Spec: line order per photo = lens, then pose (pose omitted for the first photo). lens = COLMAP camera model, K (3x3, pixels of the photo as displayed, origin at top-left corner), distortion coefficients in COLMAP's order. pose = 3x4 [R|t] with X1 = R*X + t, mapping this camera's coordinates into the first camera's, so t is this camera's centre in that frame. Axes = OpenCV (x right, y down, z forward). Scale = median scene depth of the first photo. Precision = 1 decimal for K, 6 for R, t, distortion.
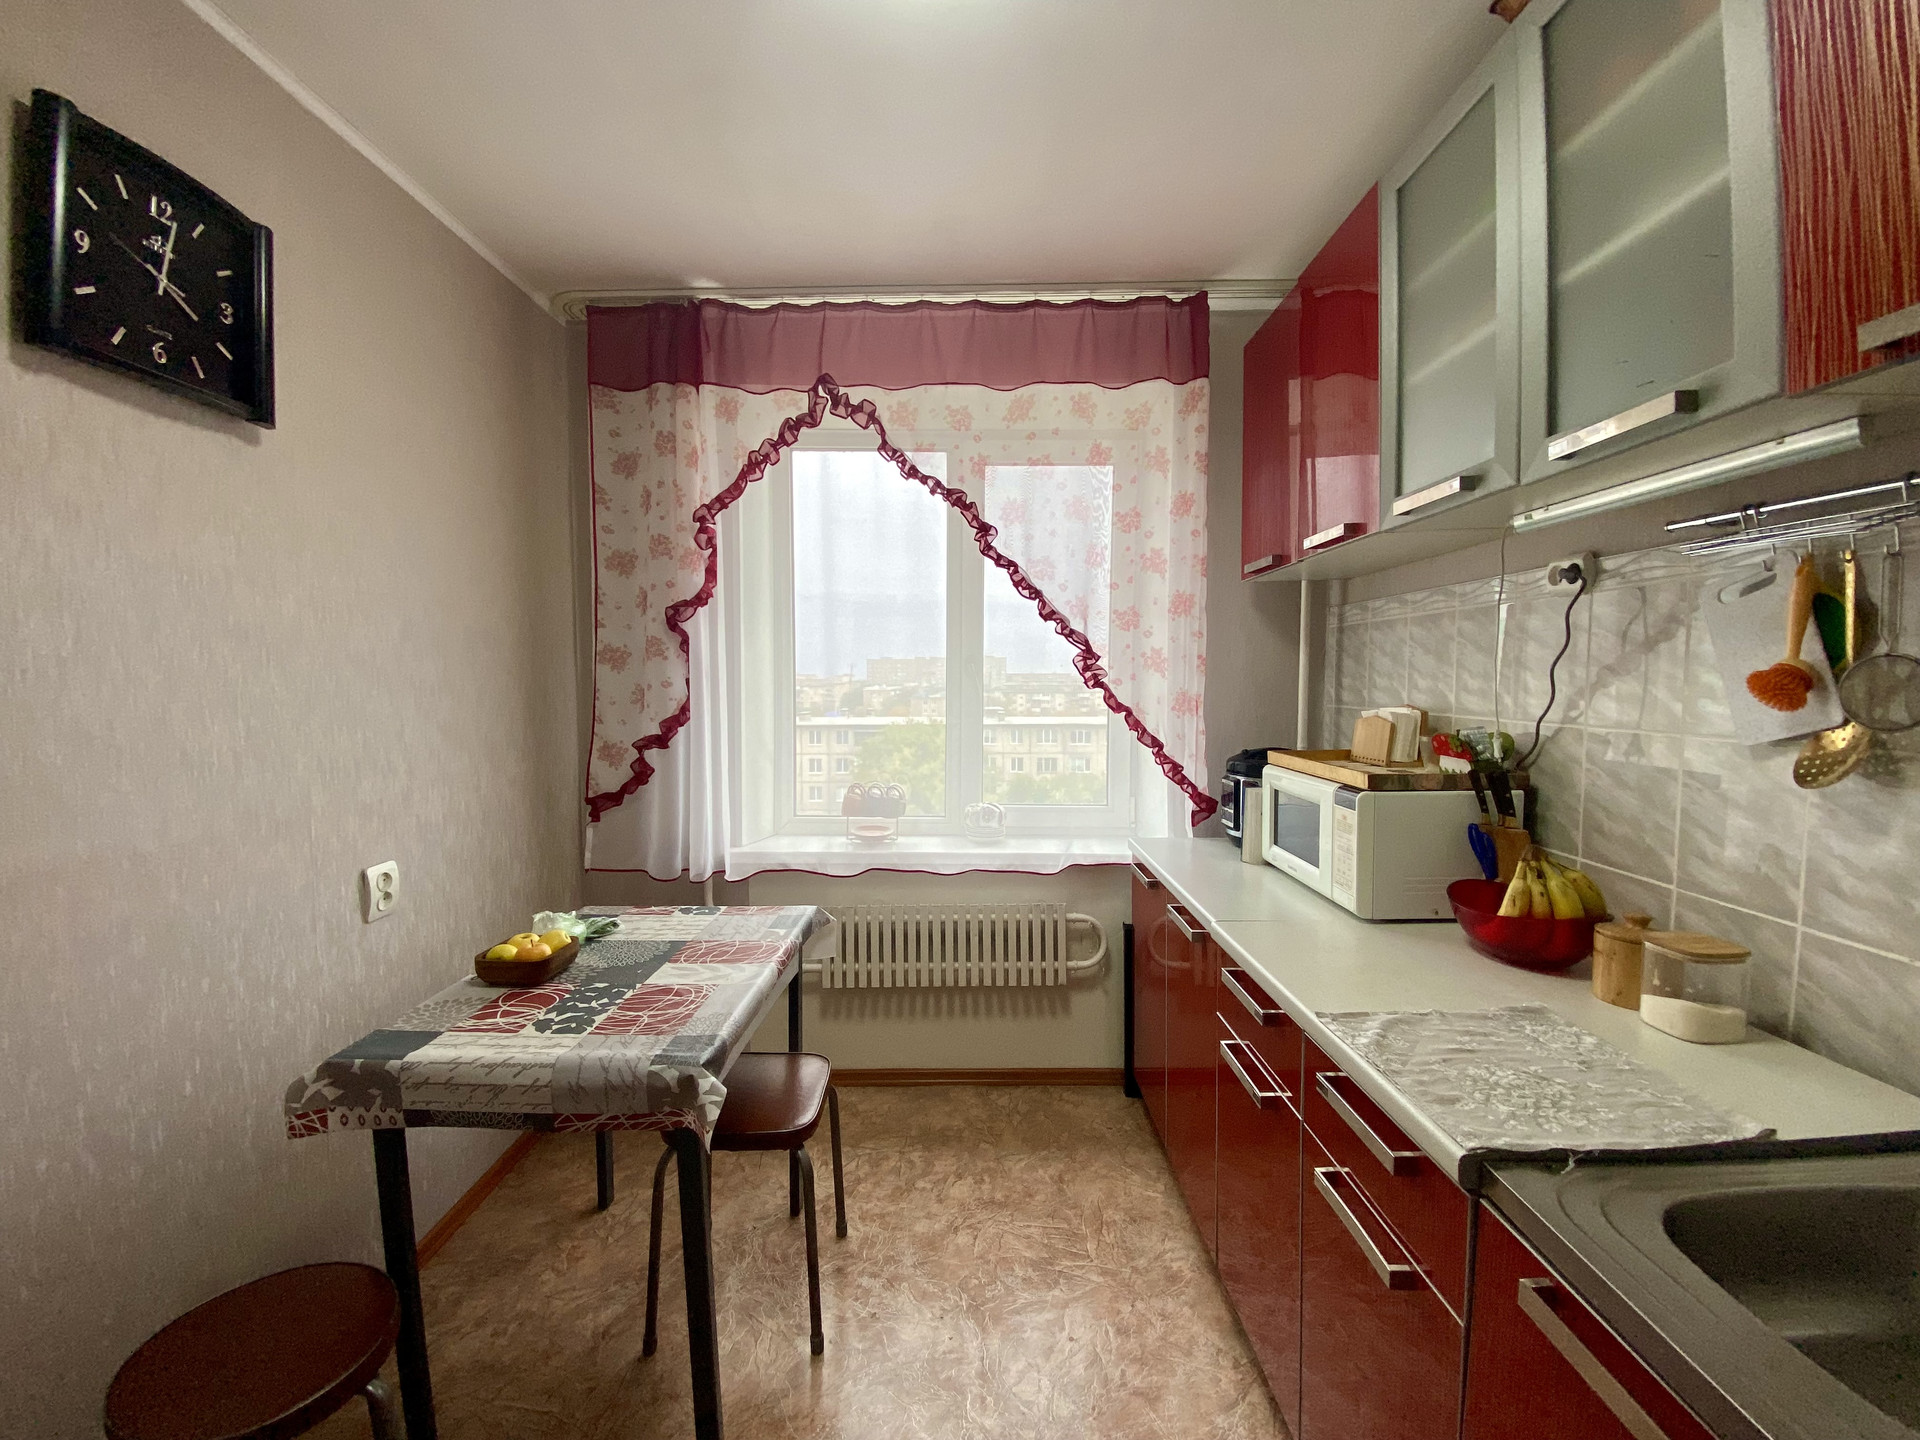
lens RADIAL K [[773.5, 0, 960.0], [0, 773.5, 720.0], [0, 0, 1]] dist [0.014083, -0.016905]
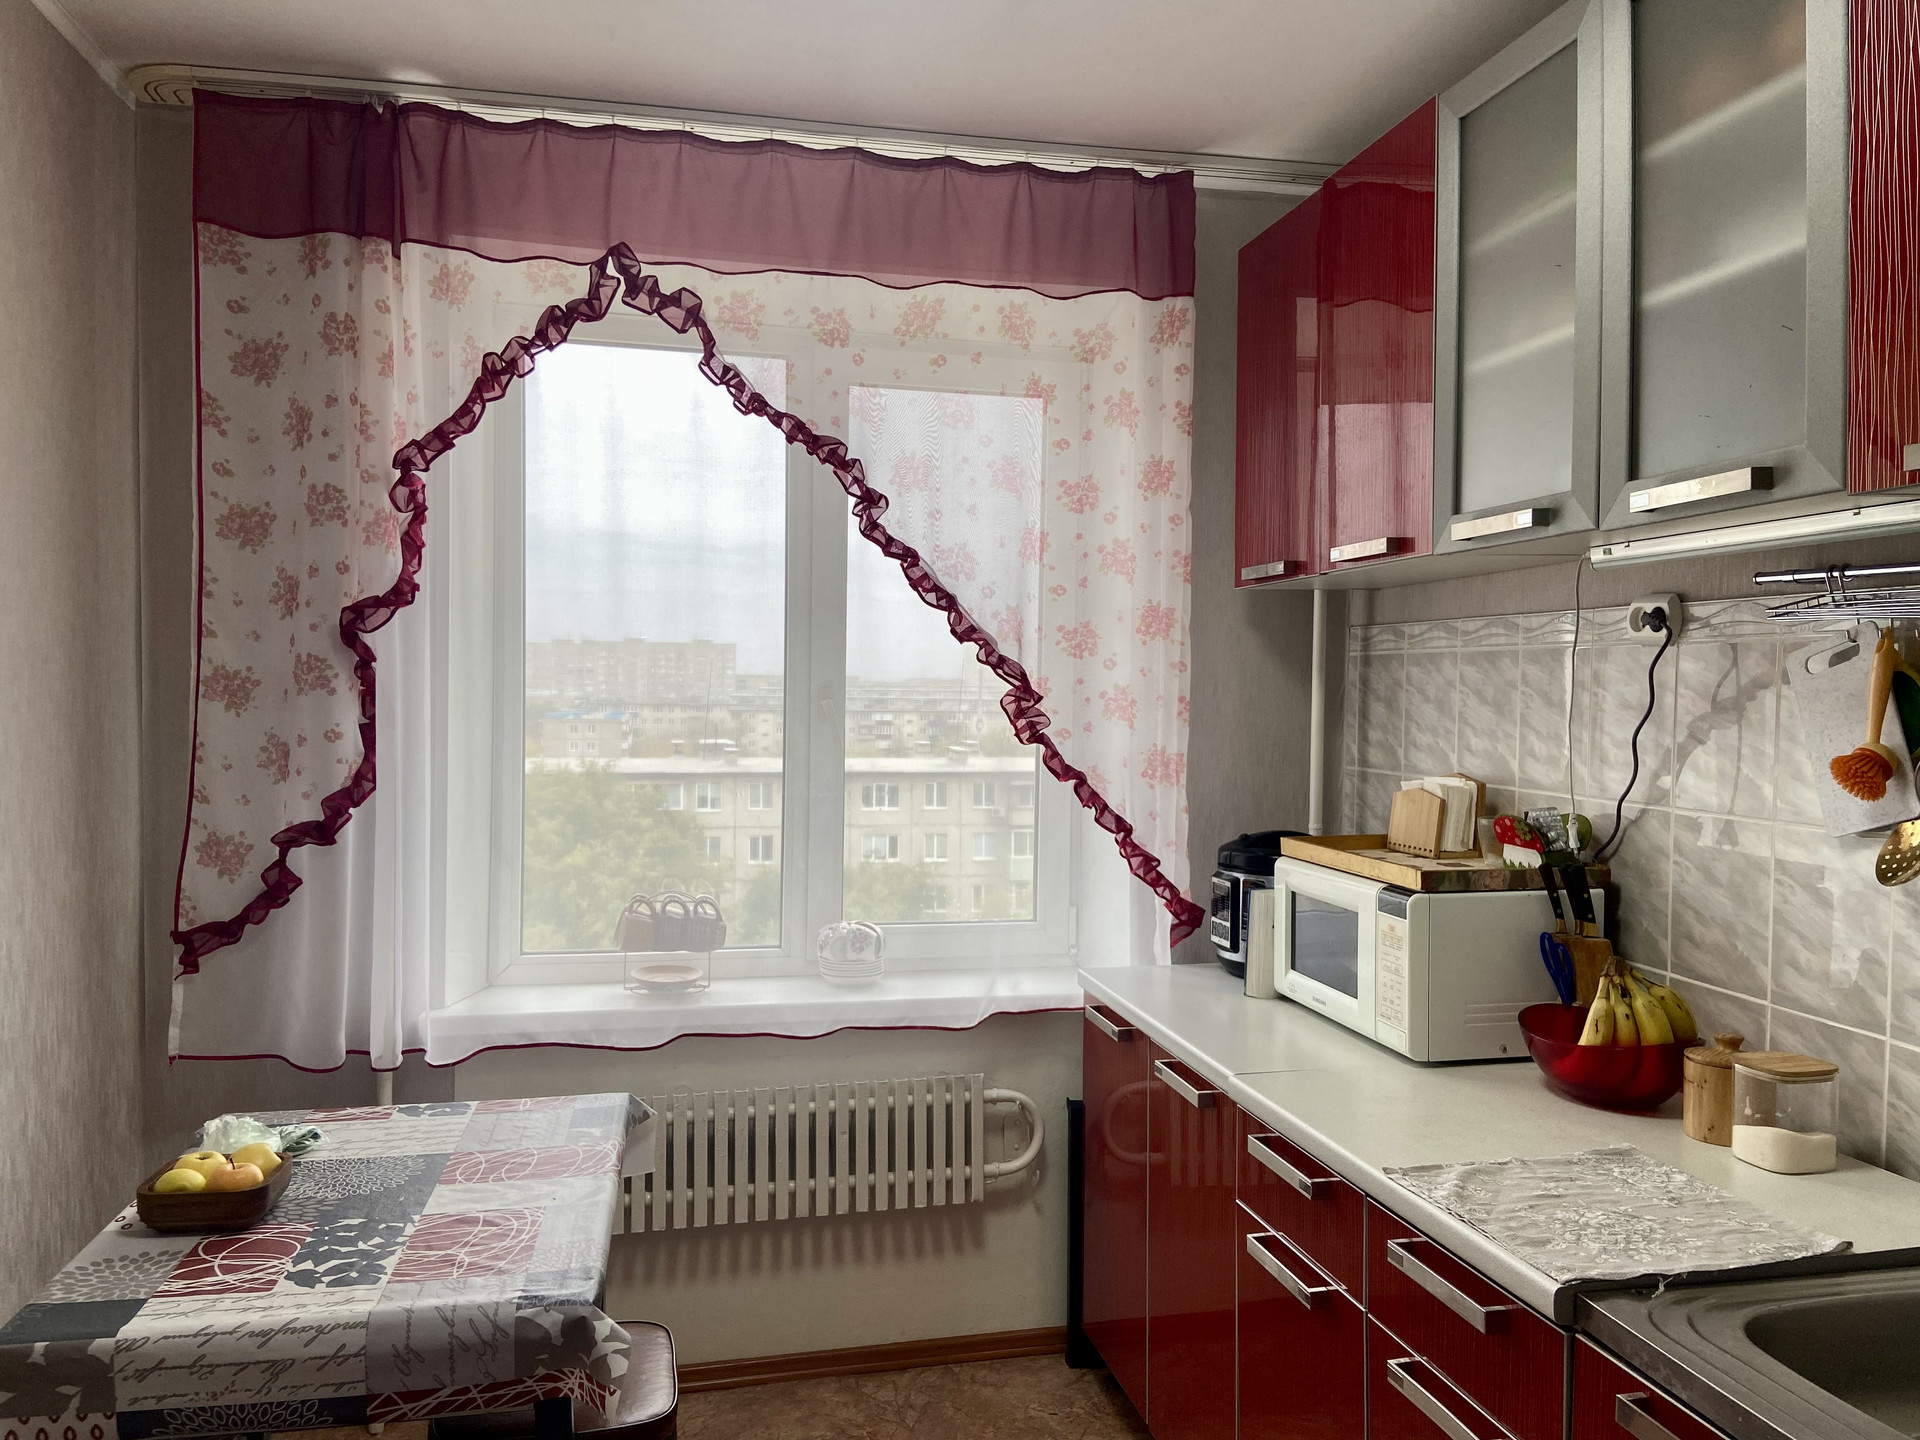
lens RADIAL K [[1427.1, 0, 987.0], [0, 1427.1, 738.9], [0, 0, 1]] dist [0.081206, -0.093385]
pose [[0.973628, 0.003989, 0.228106, -0.150317], [0.000256, 0.999827, -0.018576, -0.023752], [-0.228141, 0.018145, 0.973459, -0.197898]]
